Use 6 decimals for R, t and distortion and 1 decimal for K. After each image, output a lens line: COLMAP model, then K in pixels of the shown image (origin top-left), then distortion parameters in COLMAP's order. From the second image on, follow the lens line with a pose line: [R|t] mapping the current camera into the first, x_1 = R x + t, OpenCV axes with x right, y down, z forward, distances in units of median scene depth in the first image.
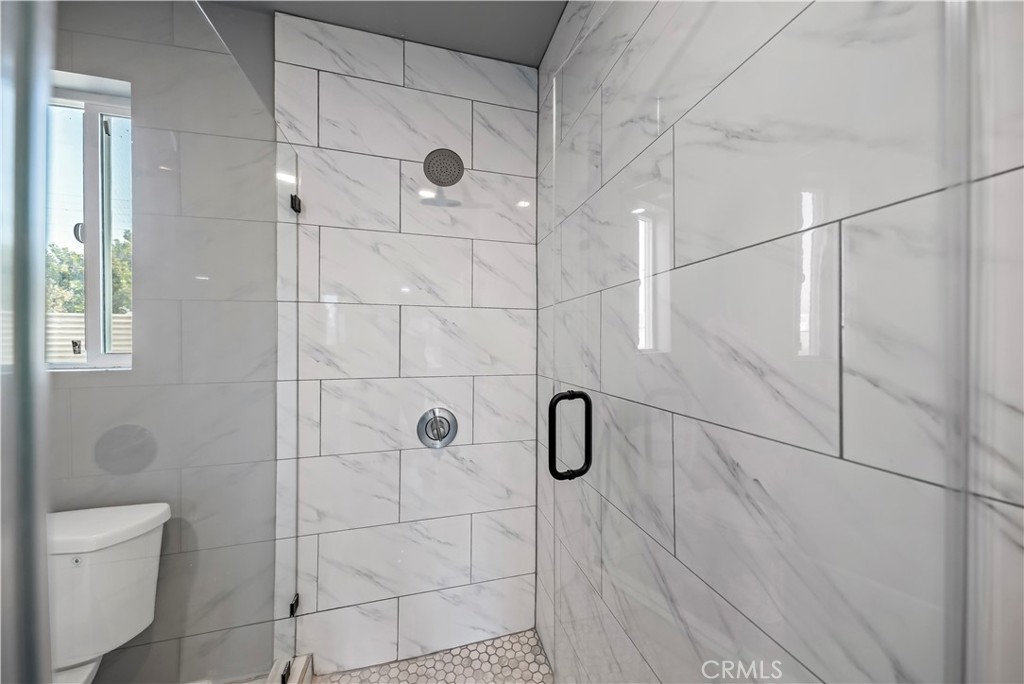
lens RADIAL K [[357.2, 0, 511.3], [0, 357.2, 341.2], [0, 0, 1]] dist [0.018637, -0.000500]
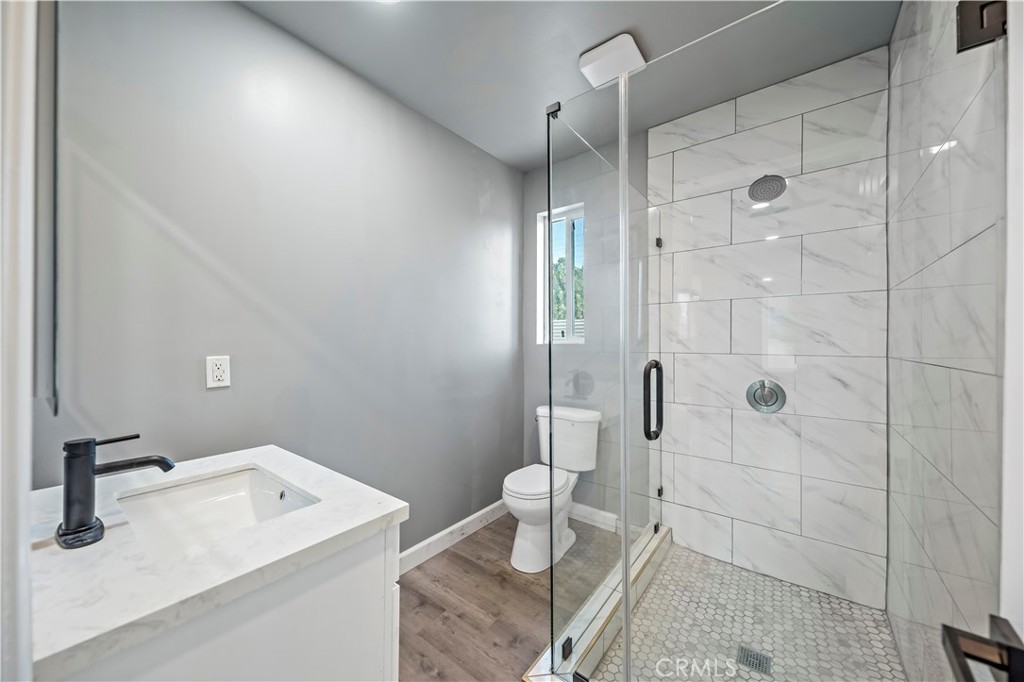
lens RADIAL K [[367.4, 0, 509.9], [0, 367.4, 342.0], [0, 0, 1]] dist [0.005789, -0.001004]
pose [[0.614272, -0.002585, -0.789090, 0.261610], [0.004644, 0.999989, 0.000340, 0.053449], [0.789081, -0.003873, 0.614277, -0.486689]]
